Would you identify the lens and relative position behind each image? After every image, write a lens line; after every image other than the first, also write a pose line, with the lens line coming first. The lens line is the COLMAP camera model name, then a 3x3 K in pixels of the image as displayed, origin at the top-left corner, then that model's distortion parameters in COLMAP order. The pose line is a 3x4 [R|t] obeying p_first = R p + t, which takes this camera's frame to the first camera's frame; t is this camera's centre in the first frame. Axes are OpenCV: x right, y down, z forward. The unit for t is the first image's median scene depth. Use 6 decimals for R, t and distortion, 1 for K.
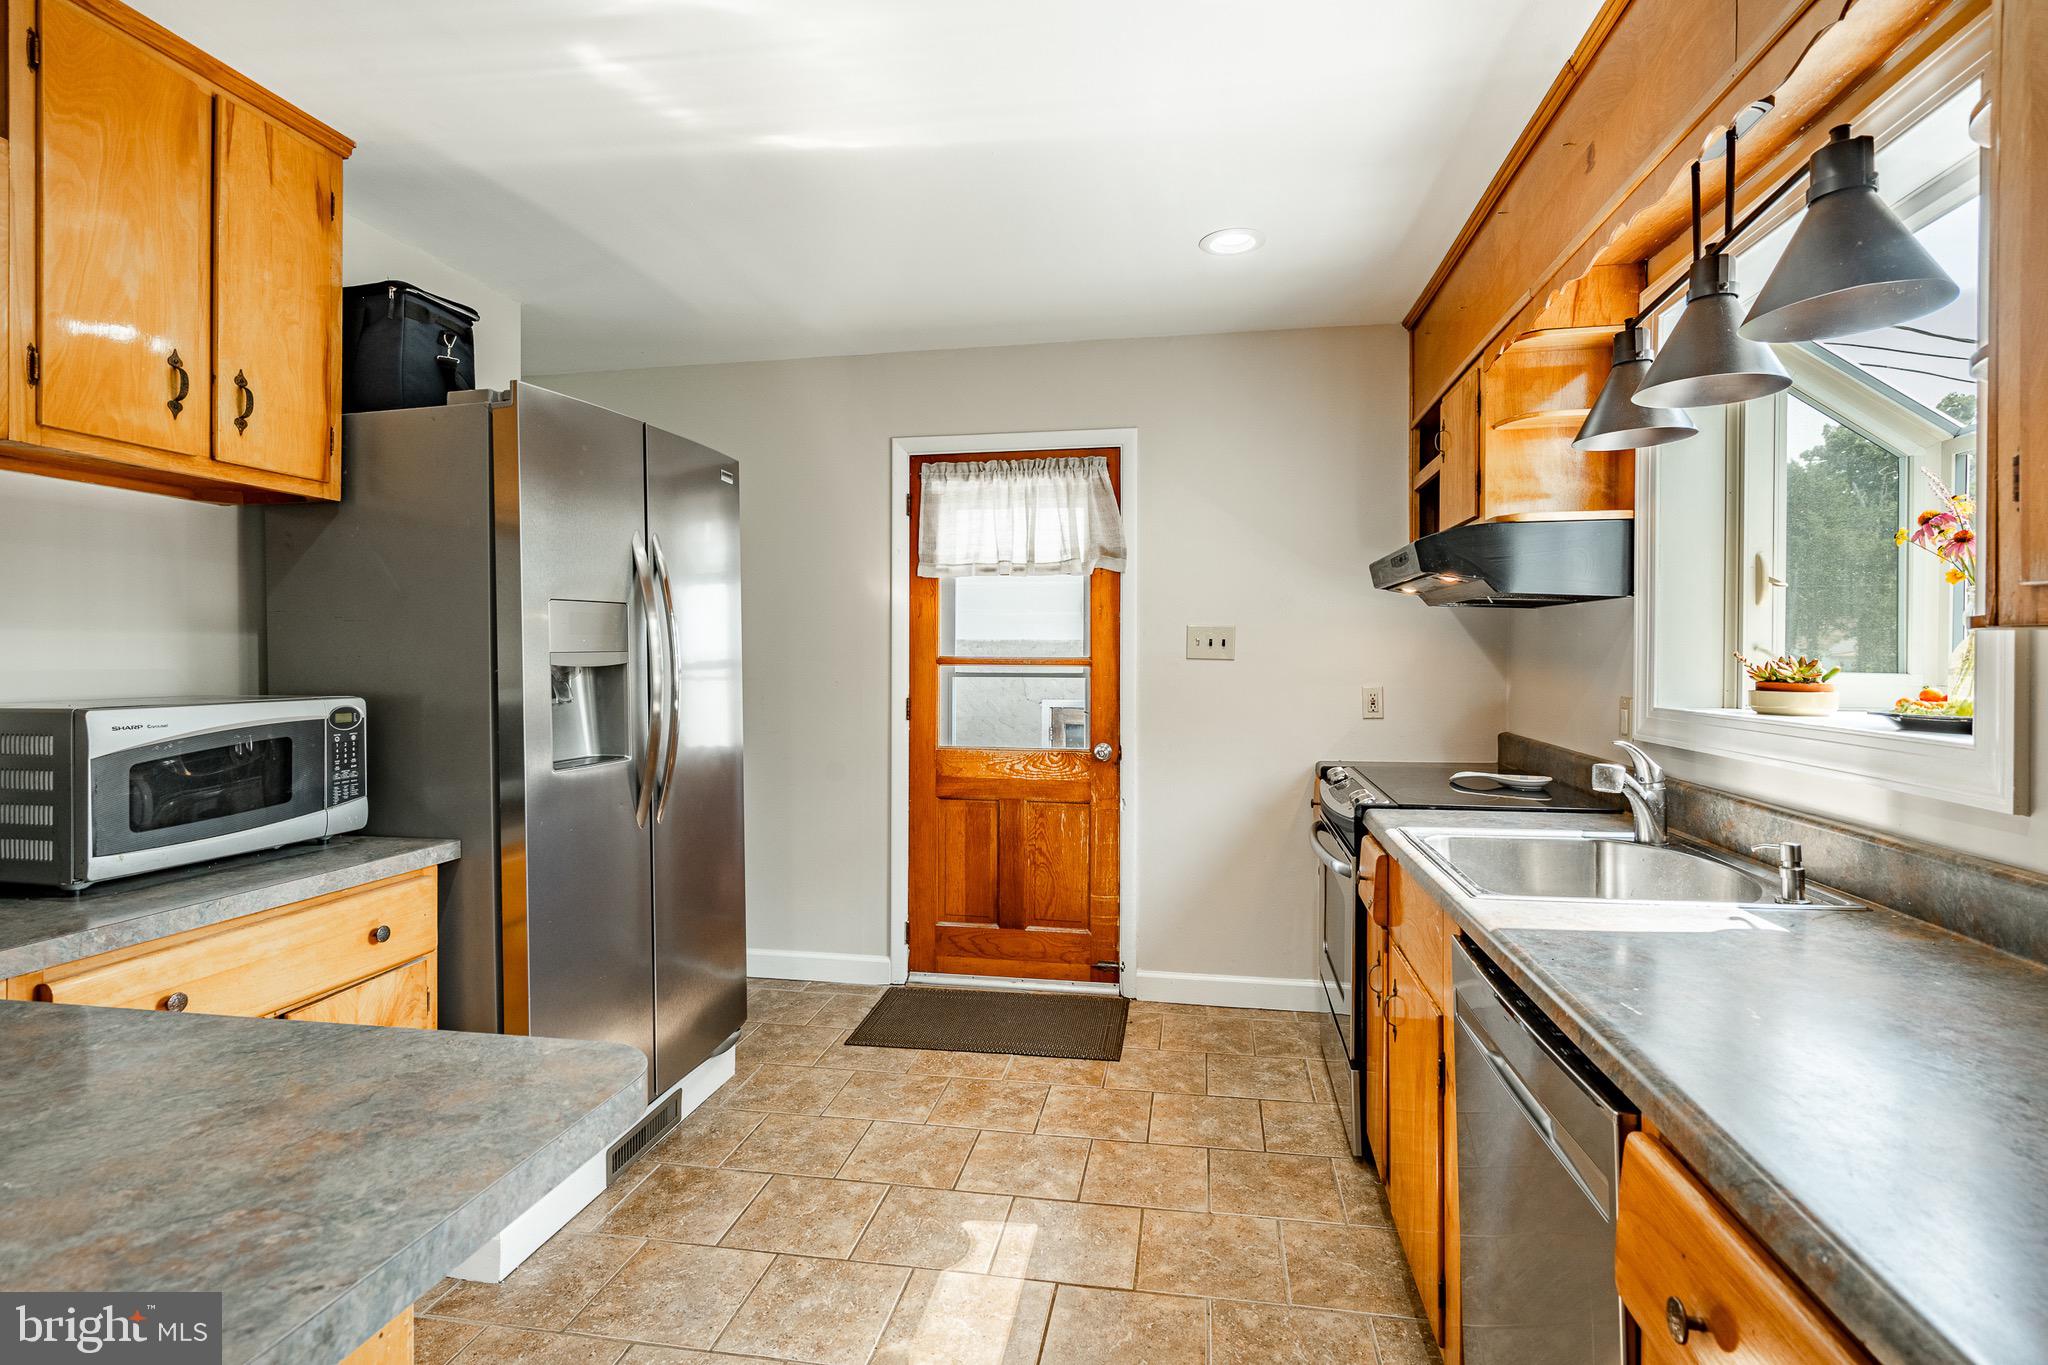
lens RADIAL K [[988.6, 0, 1040.2], [0, 988.6, 663.3], [0, 0, 1]] dist [0.004450, 0.002346]
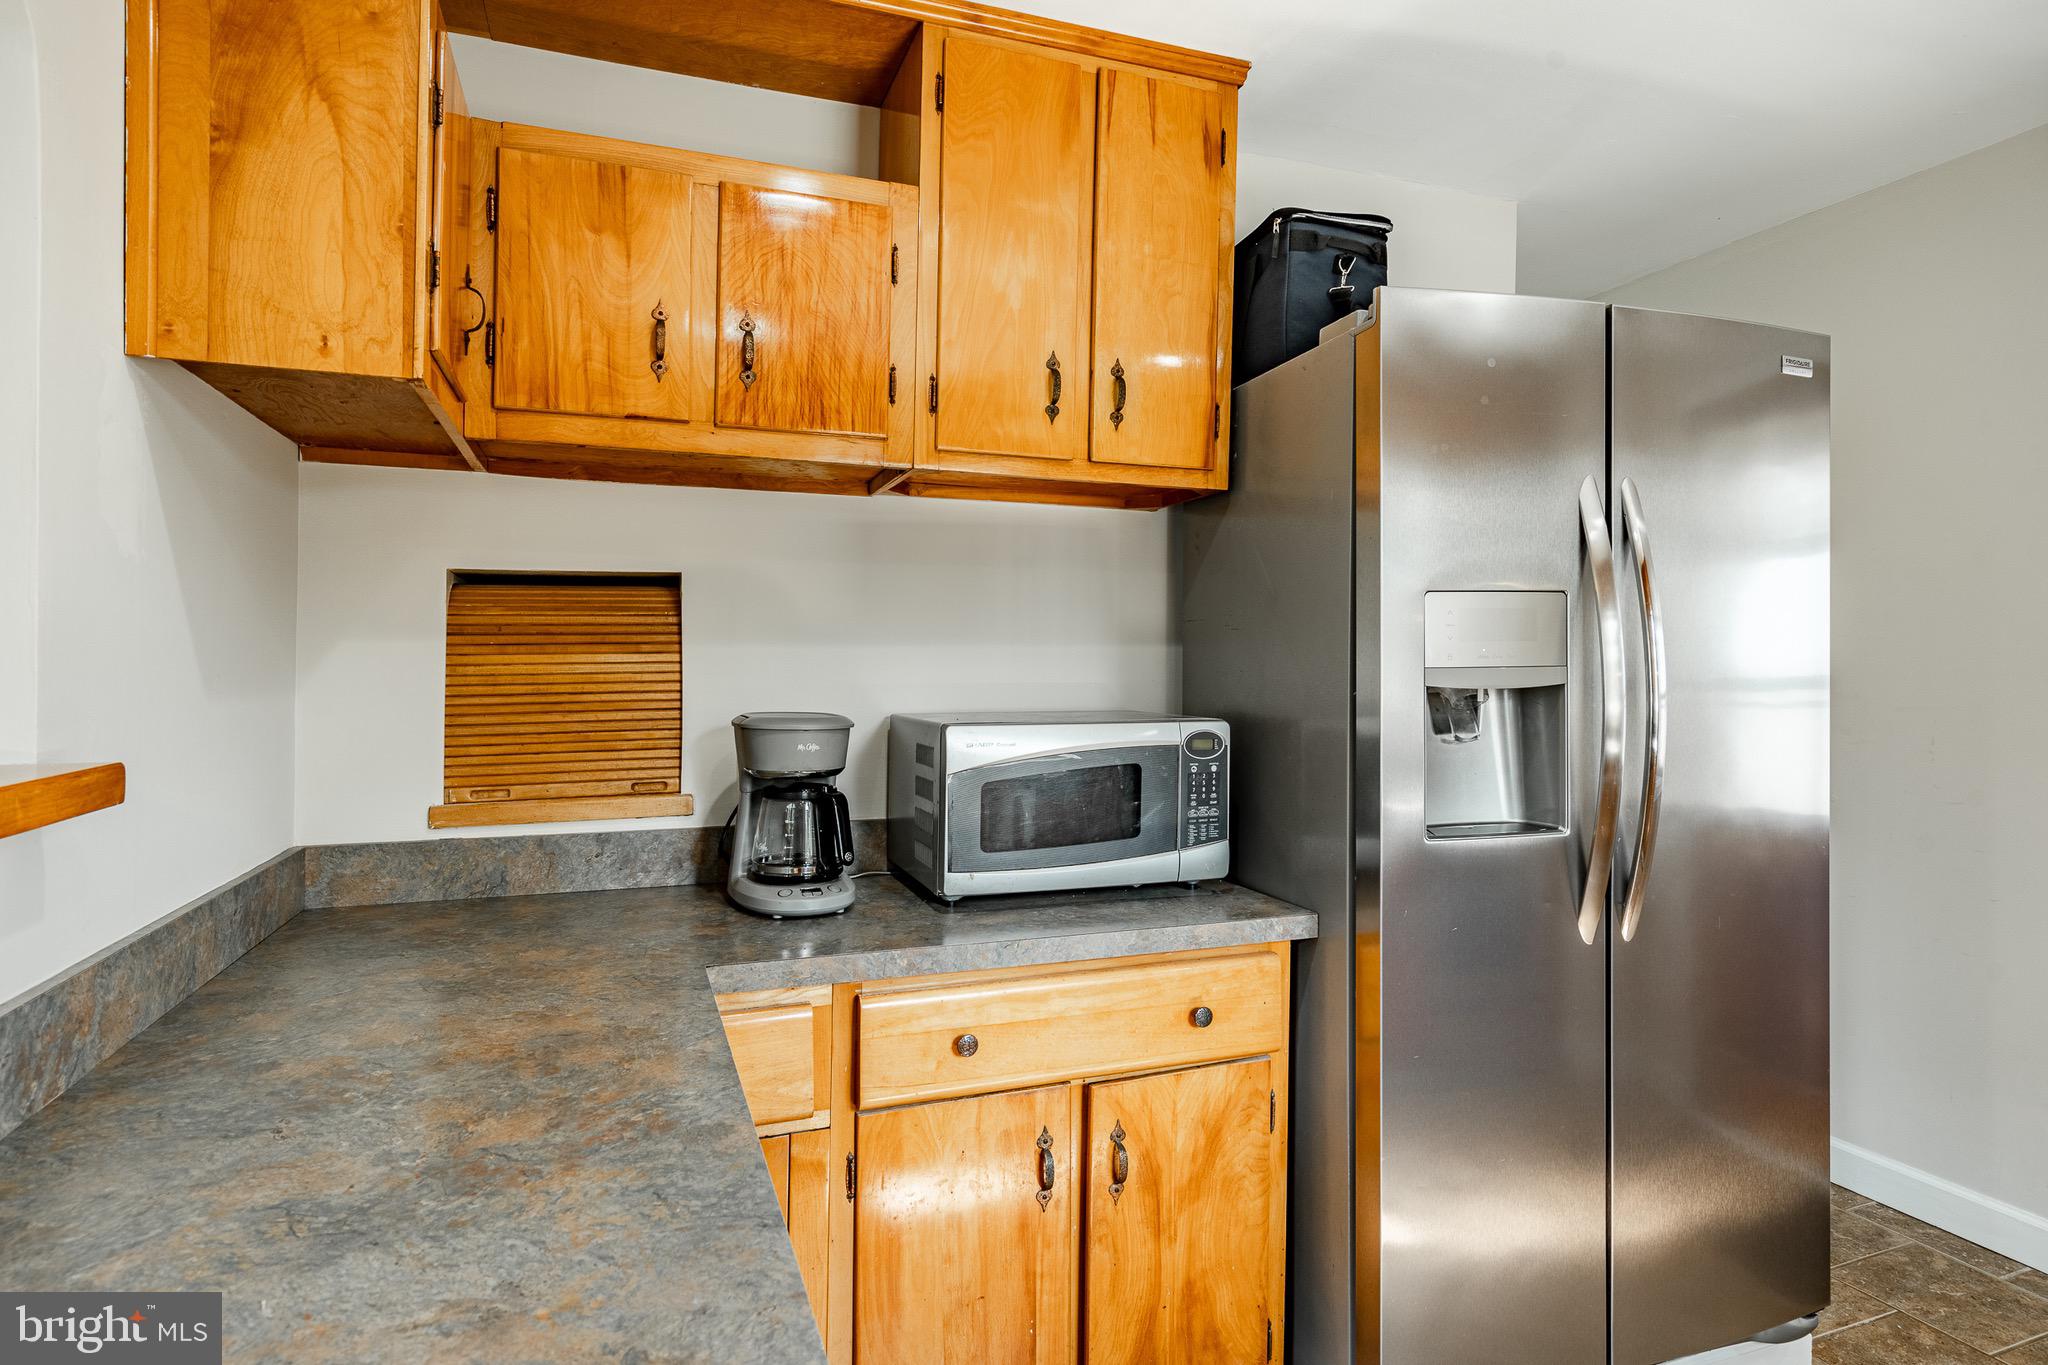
lens RADIAL K [[1107.5, 0, 1019.9], [0, 1107.5, 673.0], [0, 0, 1]] dist [0.006839, -0.001019]
pose [[0.496800, 0.009901, -0.867808, 0.036109], [-0.008408, 0.999943, 0.006595, -0.009872], [0.867824, 0.004021, 0.496855, 0.358418]]
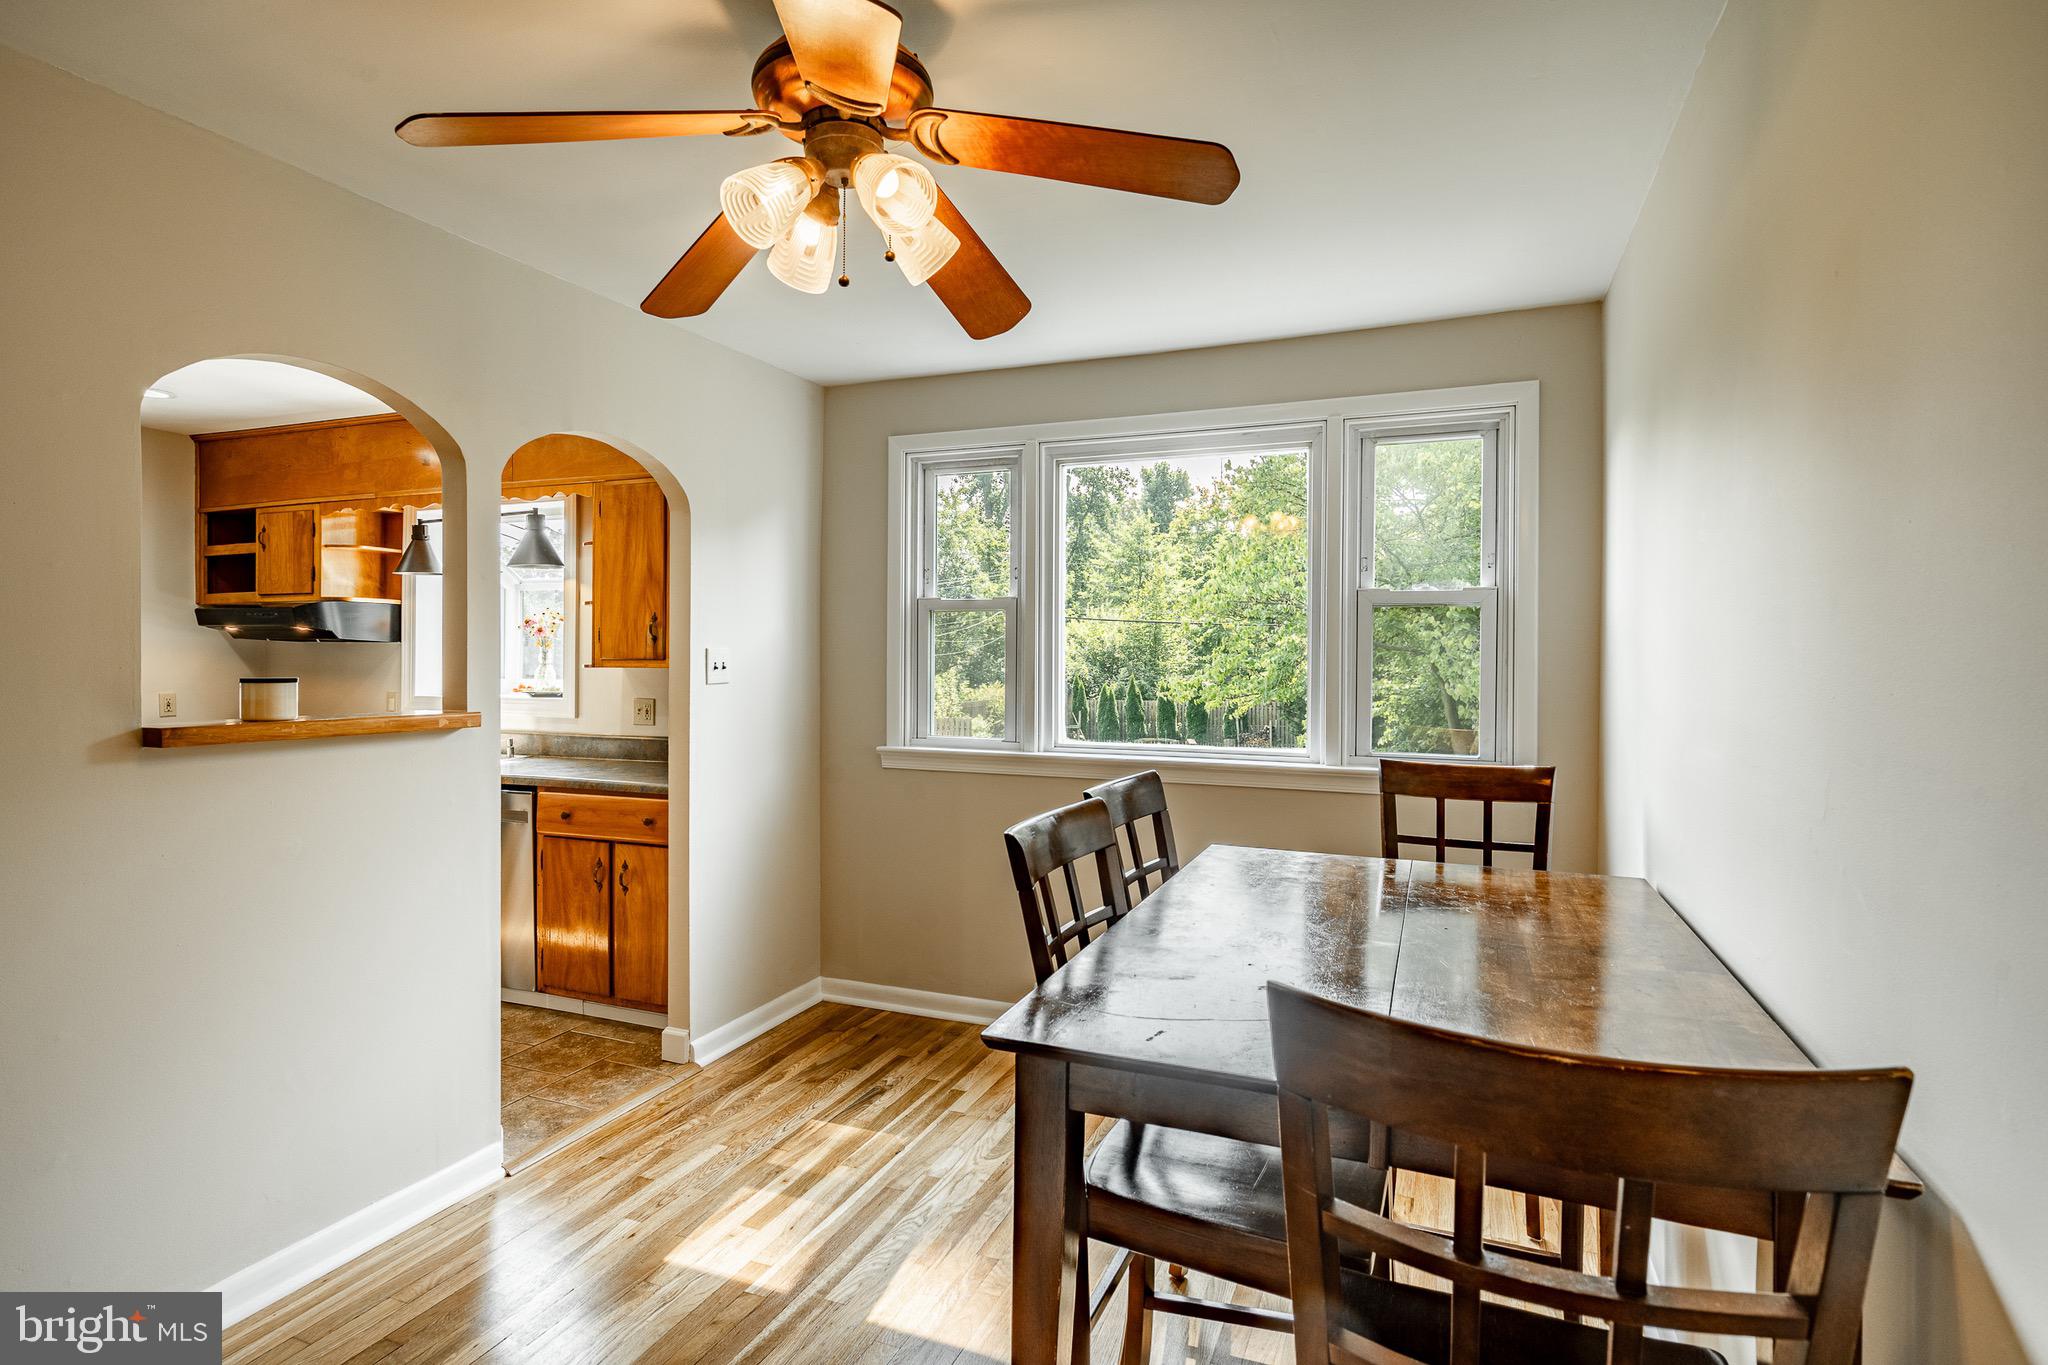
lens RADIAL K [[1044.0, 0, 1022.0], [0, 1044.0, 665.5], [0, 0, 1]] dist [0.003073, -0.000550]
pose [[0.215054, -0.005444, 0.976587, -1.280290], [0.003116, 0.999983, 0.004889, -0.026876], [-0.976597, 0.001991, 0.215067, -0.748476]]
